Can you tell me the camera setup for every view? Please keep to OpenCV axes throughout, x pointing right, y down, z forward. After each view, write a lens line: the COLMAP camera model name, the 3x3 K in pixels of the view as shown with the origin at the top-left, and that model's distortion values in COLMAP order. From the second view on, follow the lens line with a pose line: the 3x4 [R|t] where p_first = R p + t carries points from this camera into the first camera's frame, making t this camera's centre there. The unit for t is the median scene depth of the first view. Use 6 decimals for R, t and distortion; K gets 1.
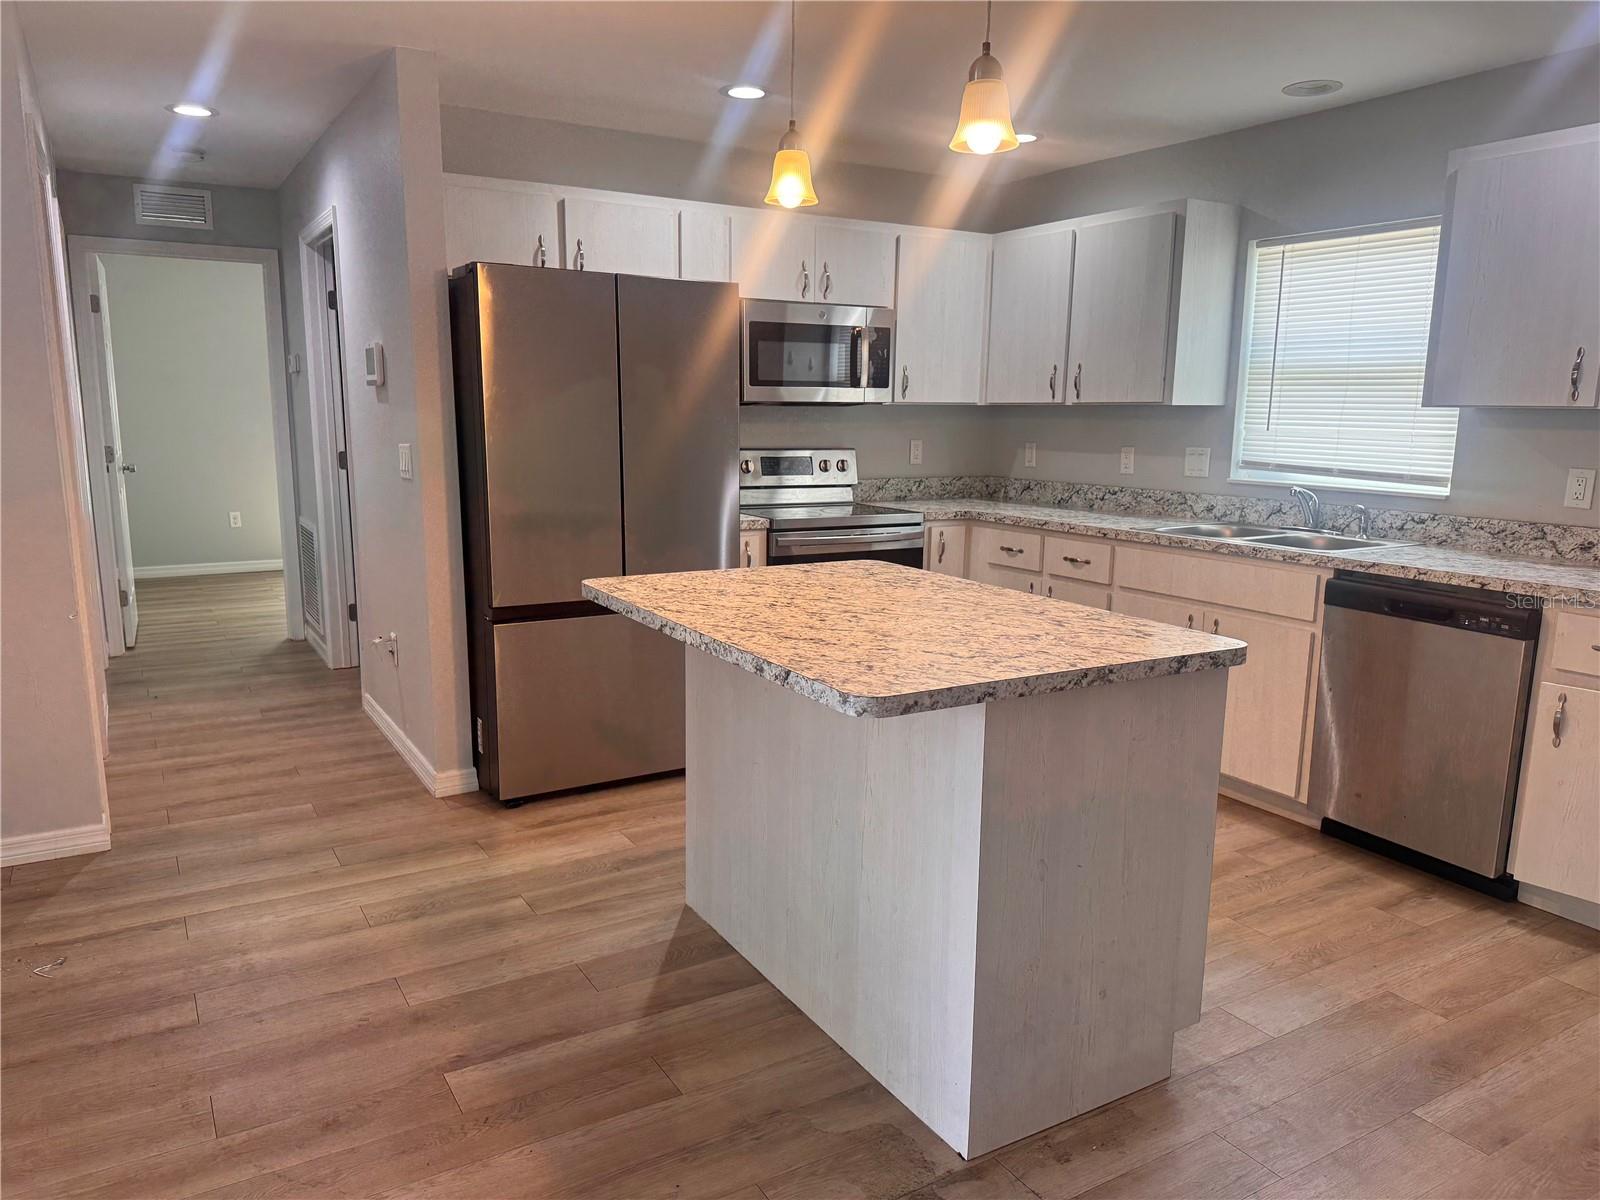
lens RADIAL K [[1125.5, 0, 806.9], [0, 1125.5, 627.4], [0, 0, 1]] dist [0.077428, -0.130609]
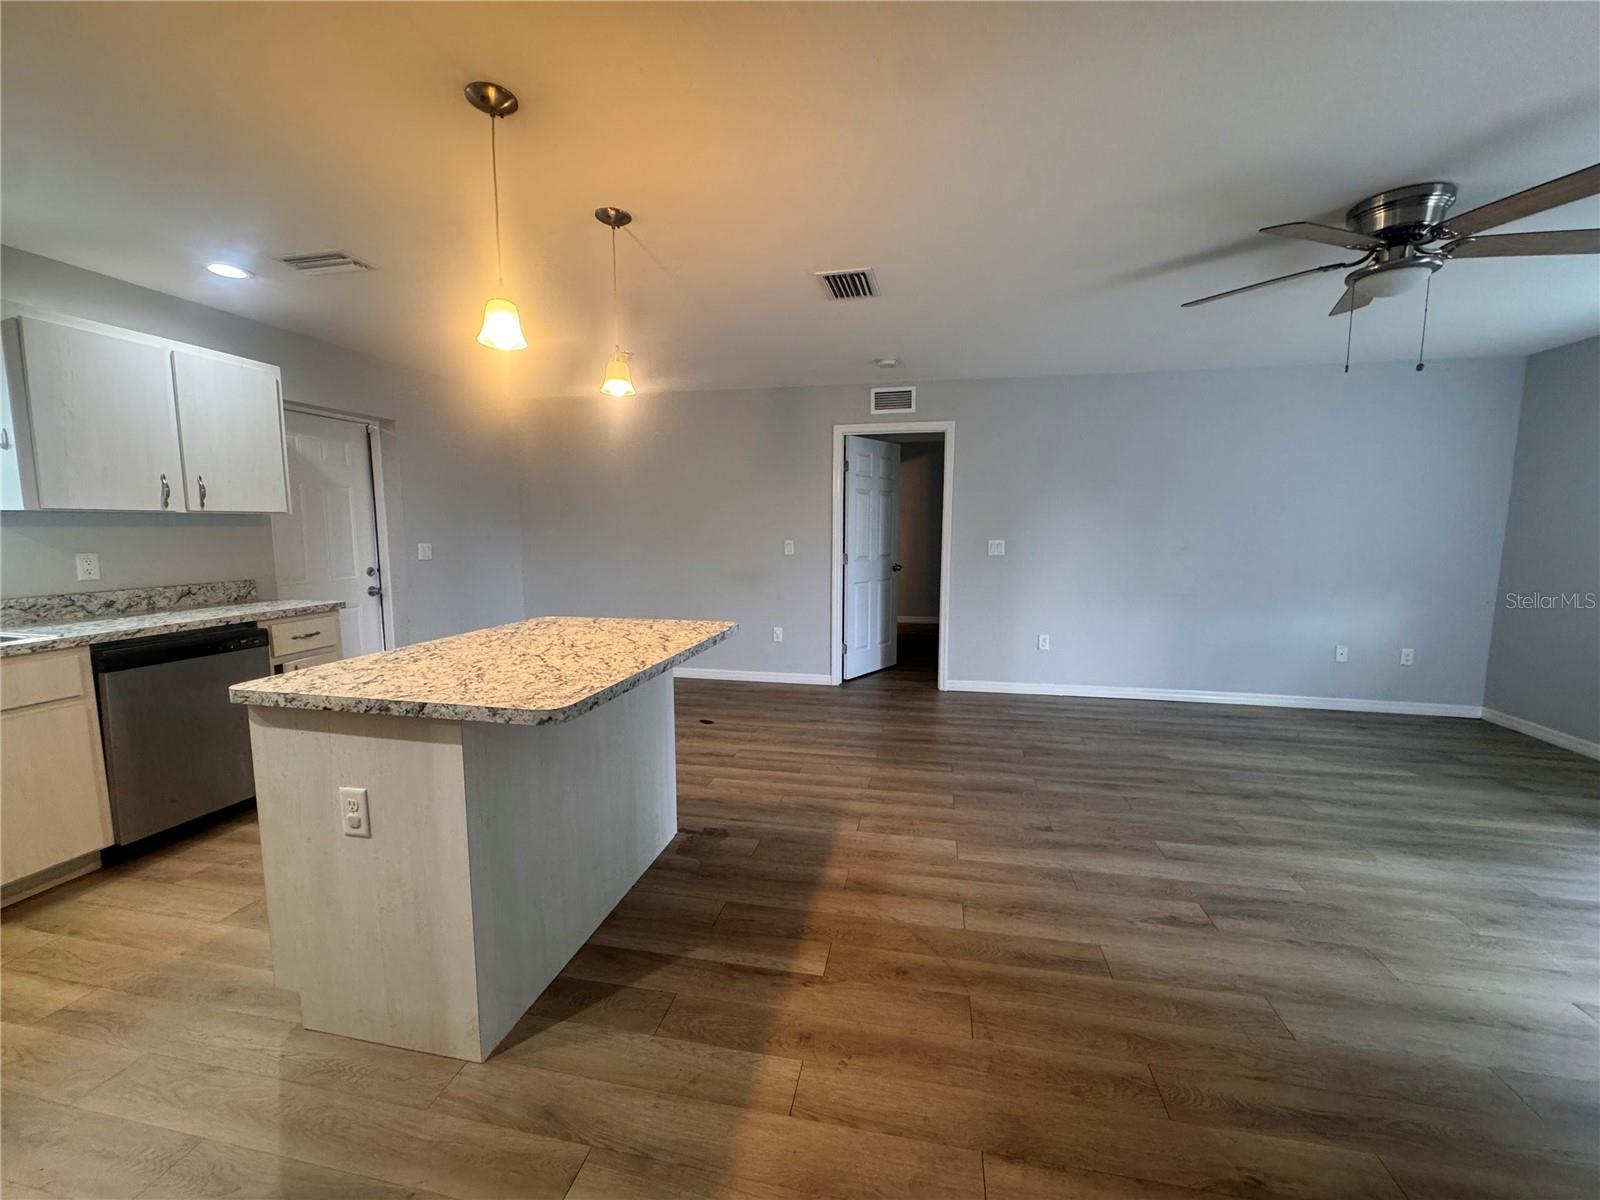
lens RADIAL K [[651.3, 0, 795.8], [0, 651.3, 594.1], [0, 0, 1]] dist [-0.001075, 0.000548]
pose [[-0.734781, -0.089560, 0.672366, -0.649124], [0.119320, 0.958722, 0.258100, -0.232873], [-0.667727, 0.269874, -0.693764, 1.177800]]
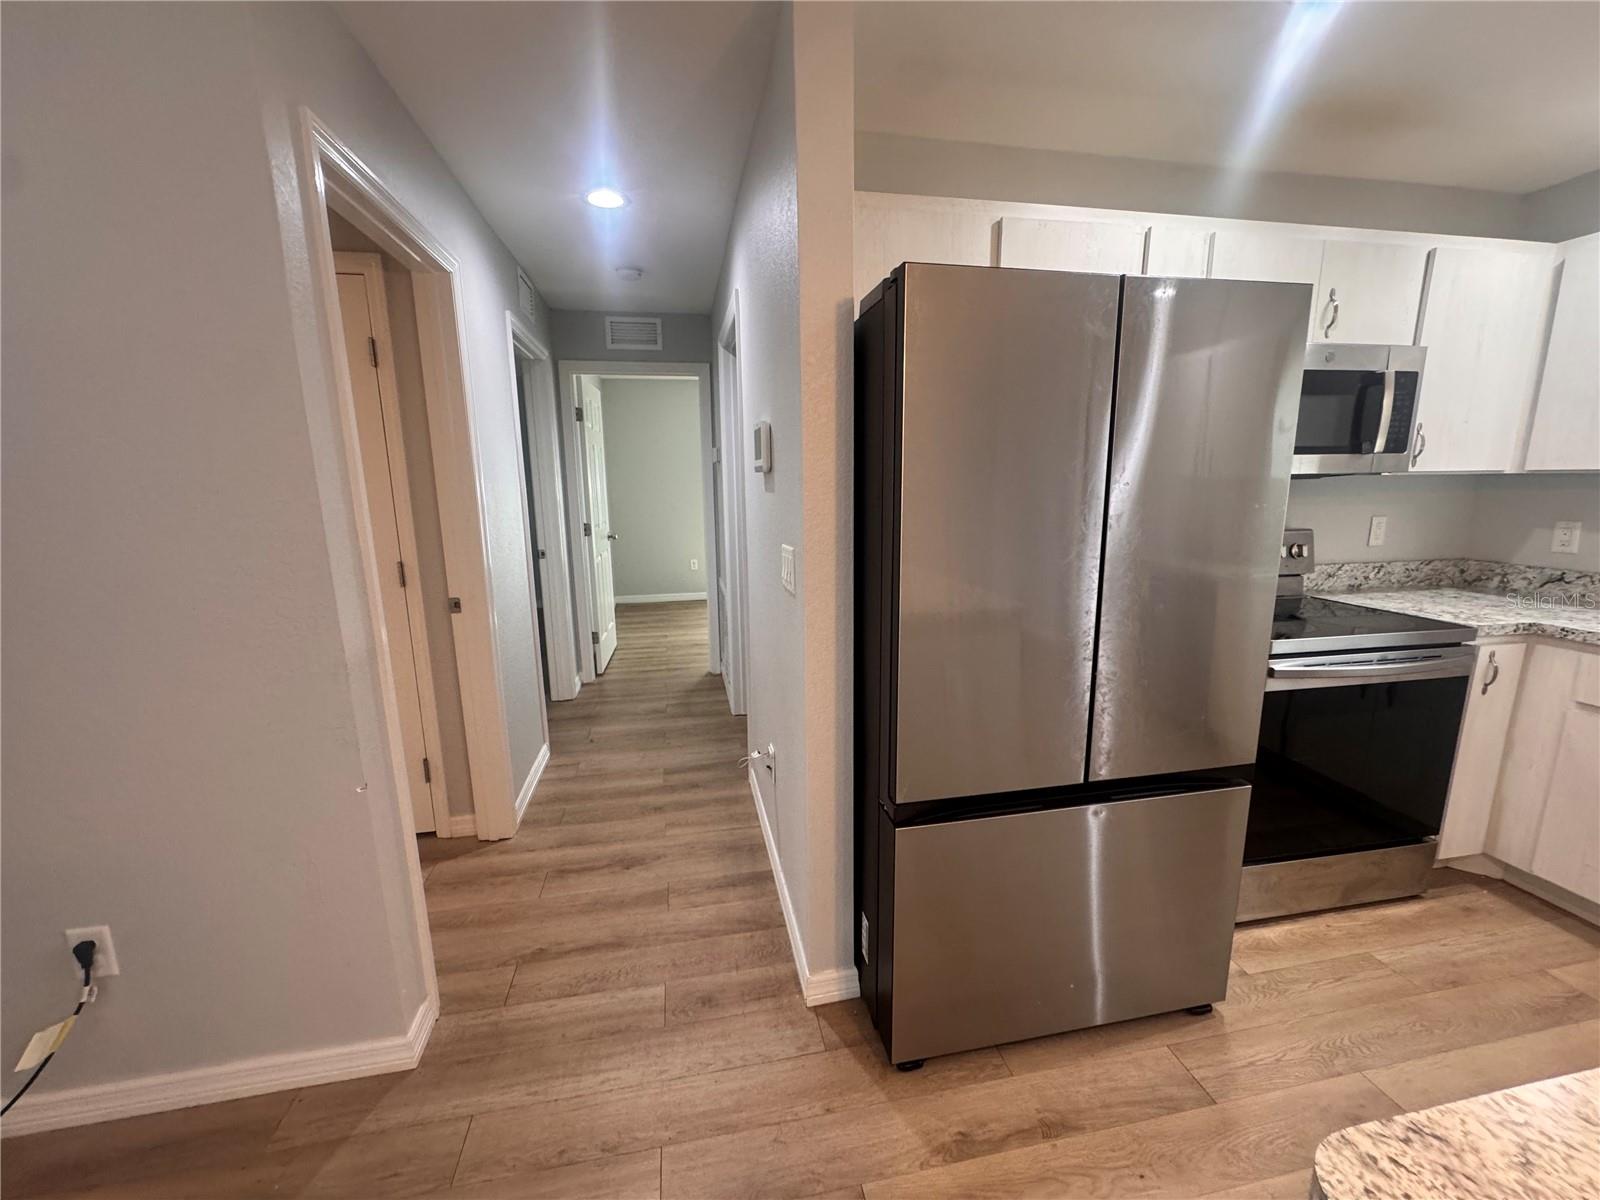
lens RADIAL K [[641.9, 0, 800.0], [0, 641.9, 600.0], [0, 0, 1]] dist [-0.011582, -0.000134]
pose [[0.938983, 0.039311, -0.341711, -0.158553], [-0.040315, 0.999178, 0.004168, -0.103291], [0.341594, 0.009862, 0.939796, 0.480253]]
